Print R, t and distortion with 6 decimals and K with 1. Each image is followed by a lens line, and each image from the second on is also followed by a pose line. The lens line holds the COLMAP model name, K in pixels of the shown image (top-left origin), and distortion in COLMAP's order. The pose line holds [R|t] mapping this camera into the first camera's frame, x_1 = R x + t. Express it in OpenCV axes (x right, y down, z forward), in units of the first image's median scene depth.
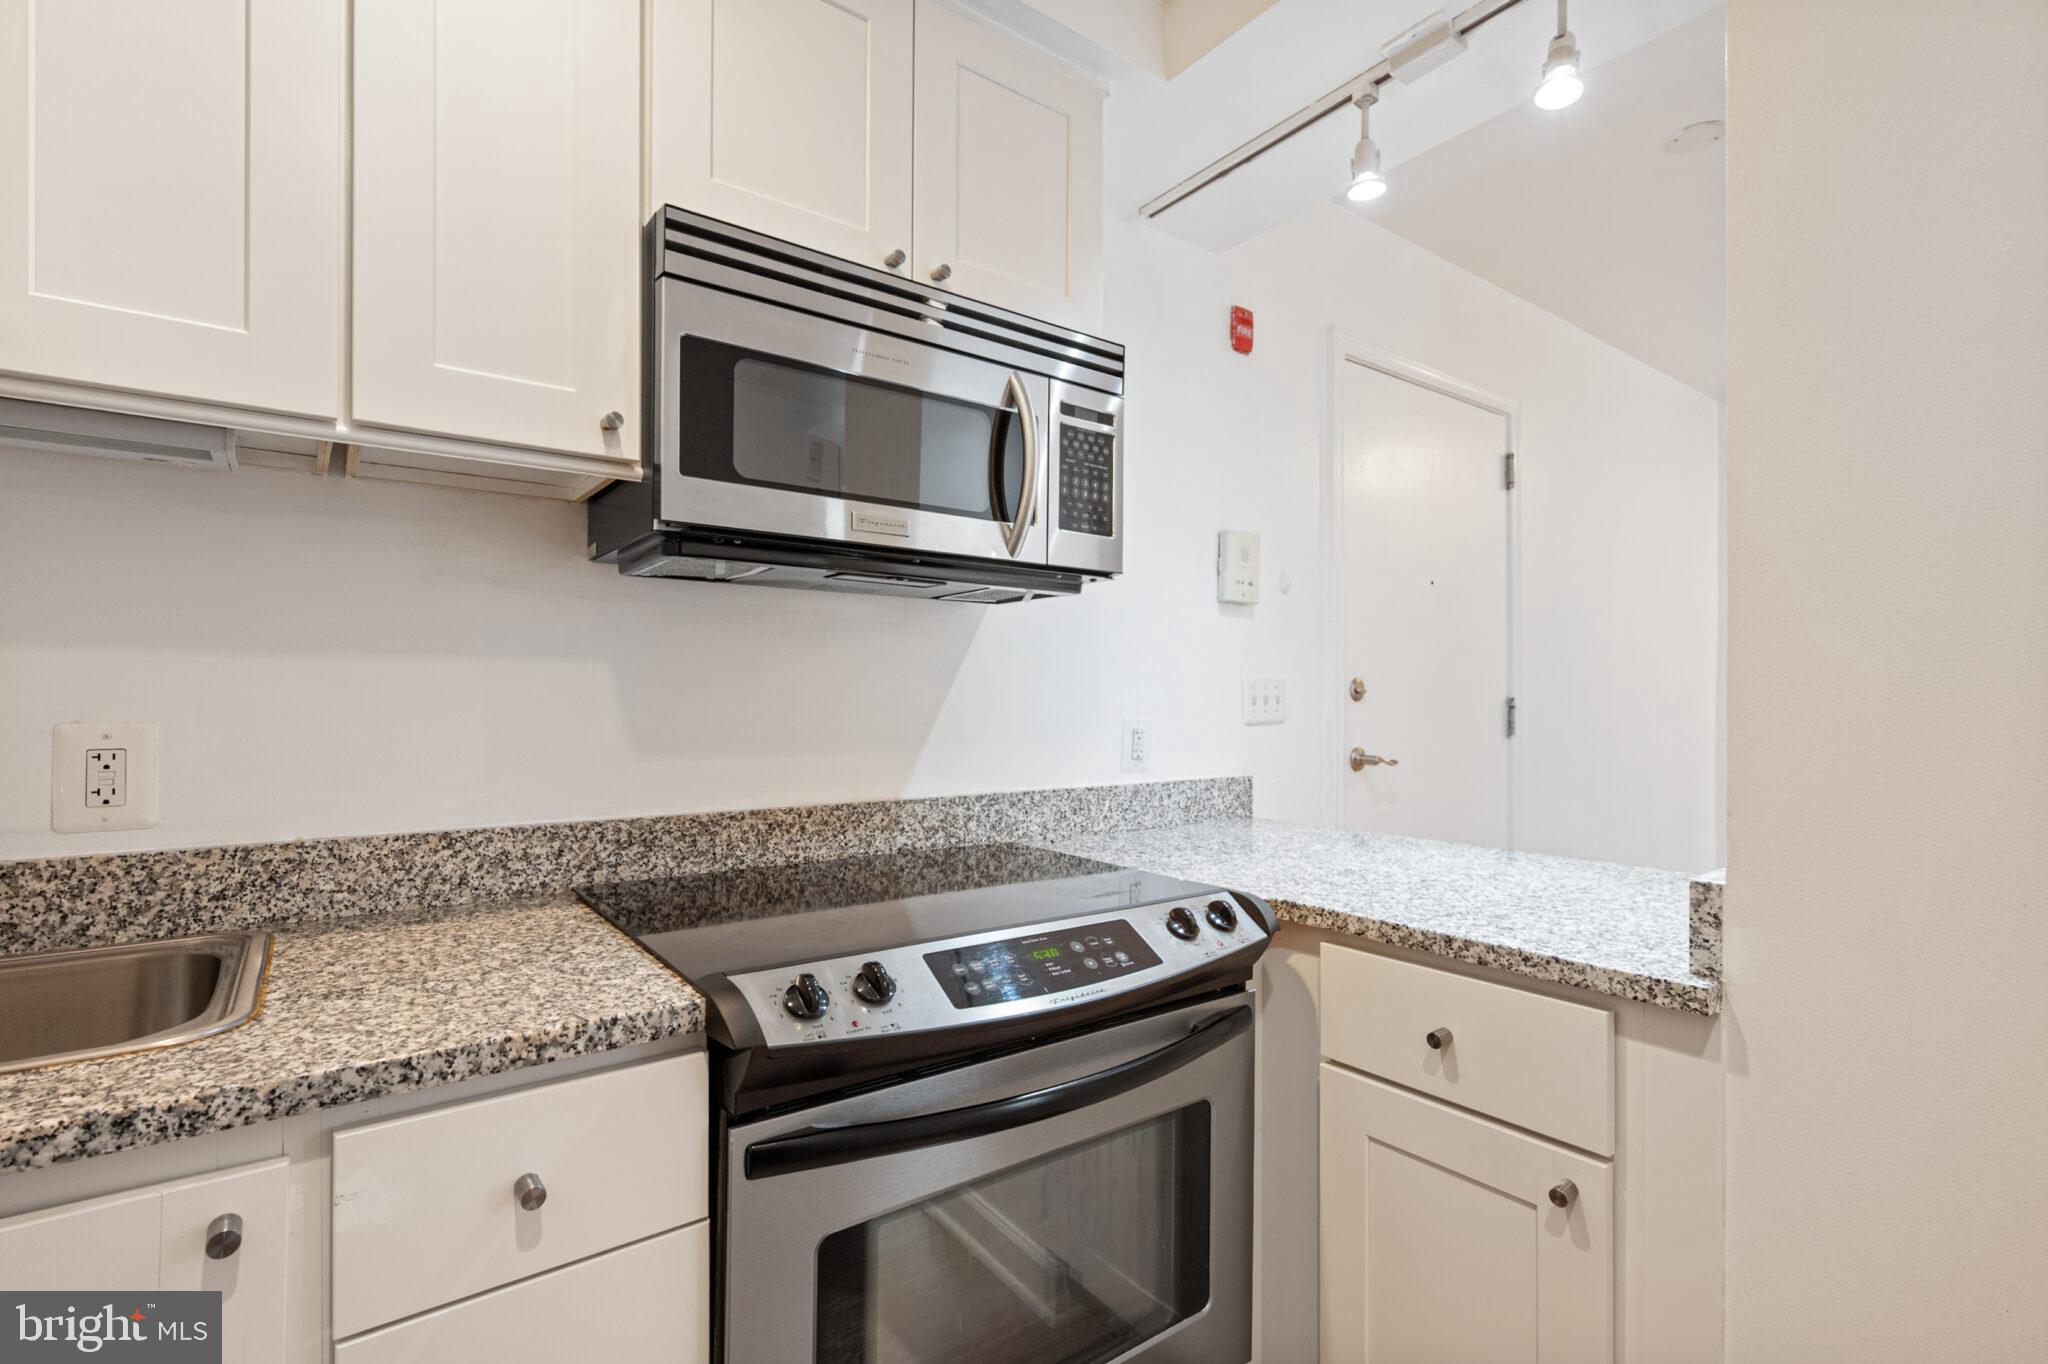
lens RADIAL K [[937.7, 0, 1005.5], [0, 937.7, 686.4], [0, 0, 1]] dist [0.000767, -0.000041]
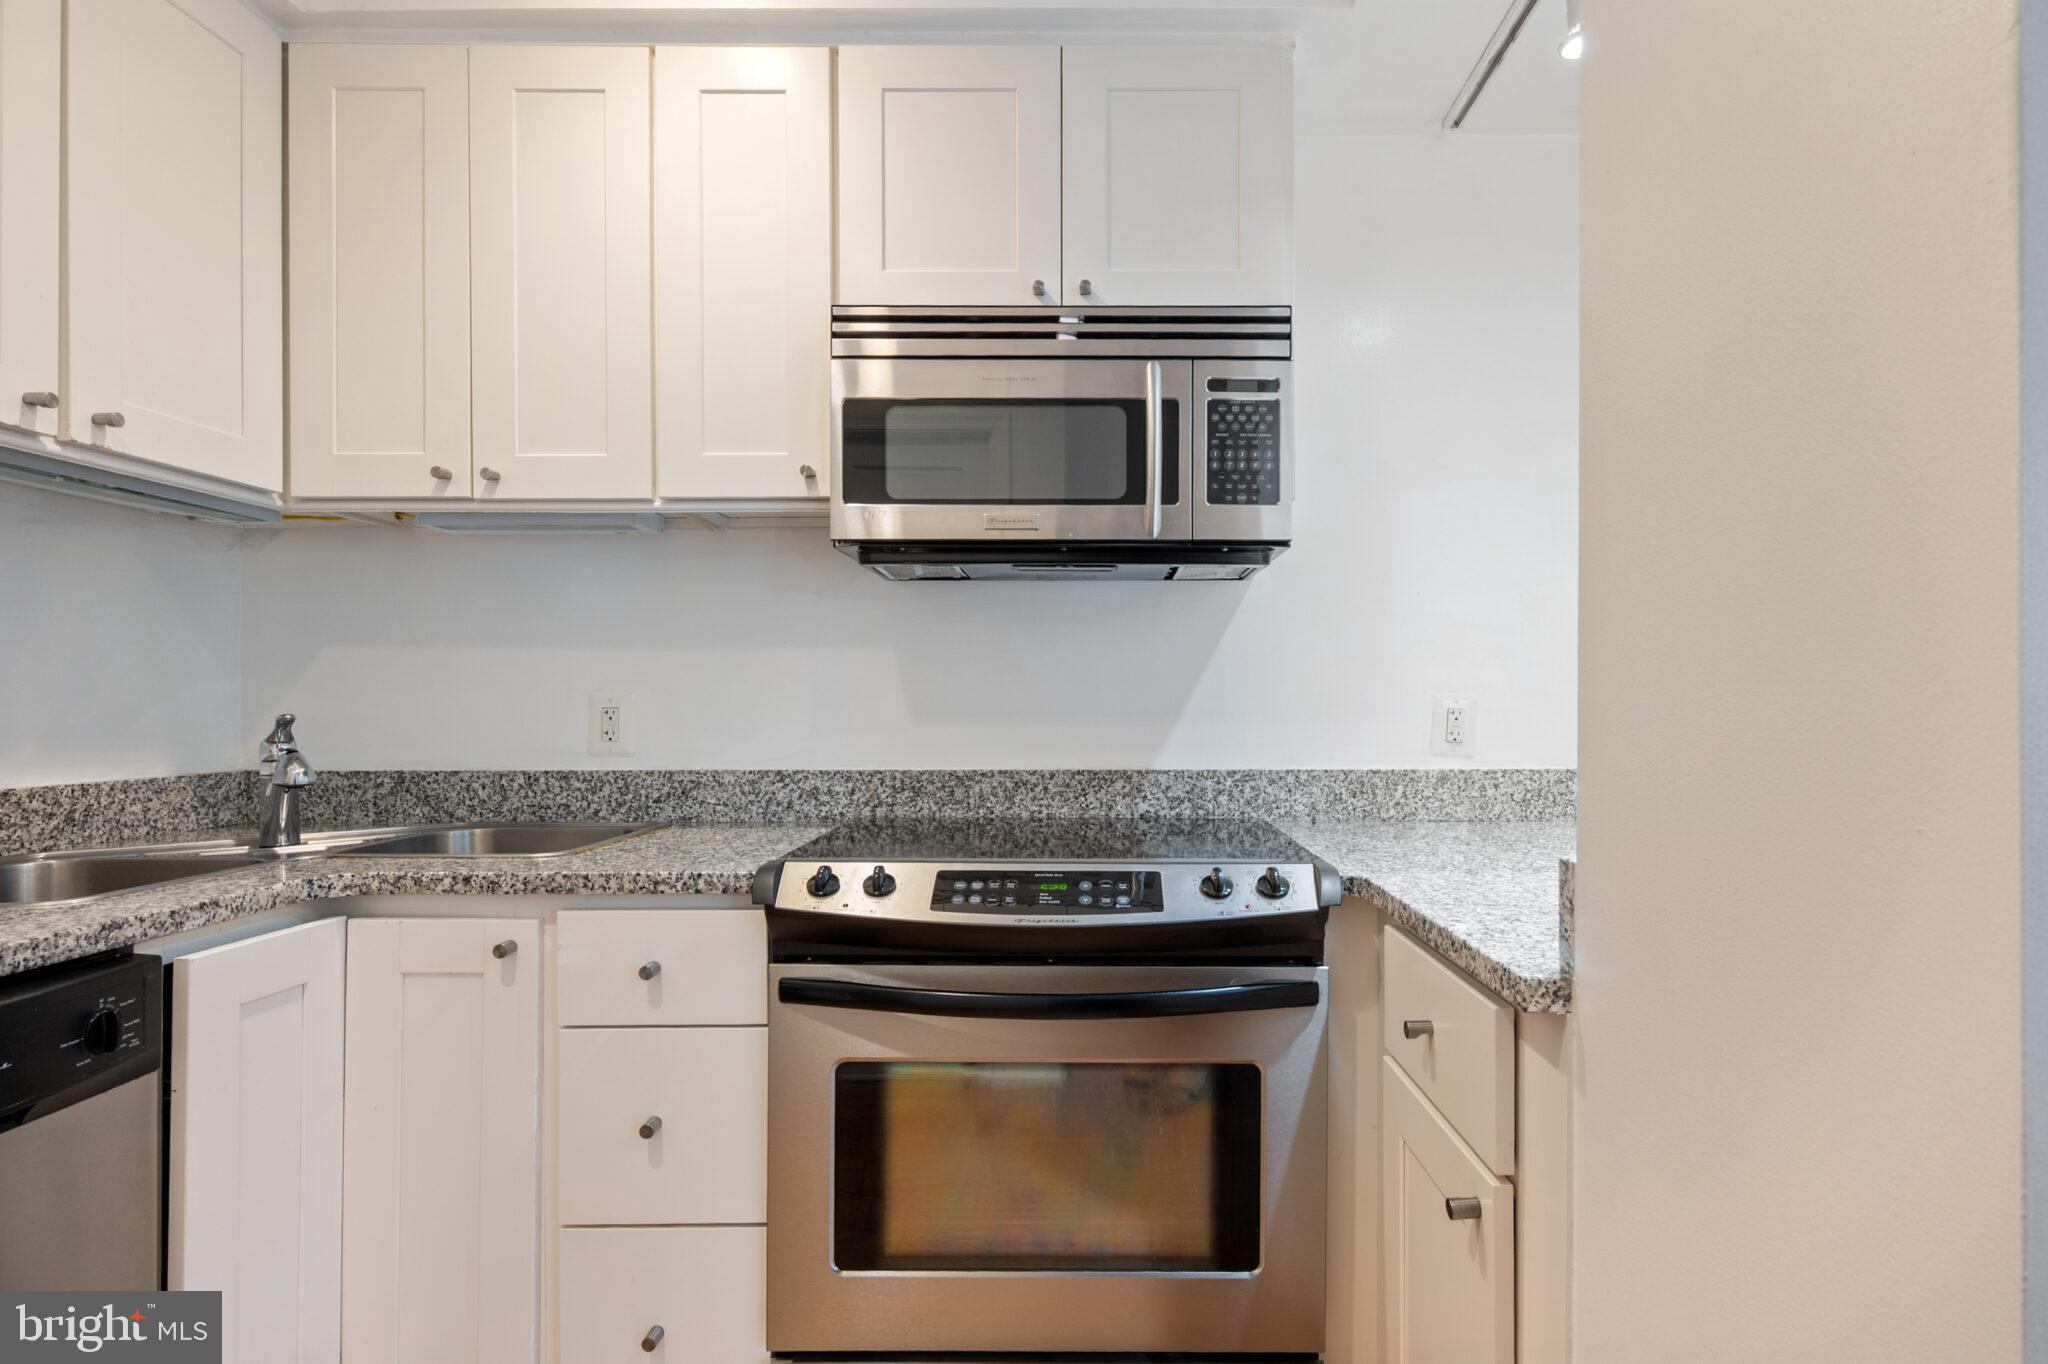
lens RADIAL K [[989.1, 0, 1026.2], [0, 989.1, 690.8], [0, 0, 1]] dist [-0.004626, -0.000701]
pose [[0.805805, -0.008316, -0.592123, 0.582774], [0.011475, 0.999933, 0.001572, 0.035348], [0.592070, -0.008061, 0.805846, 0.010364]]
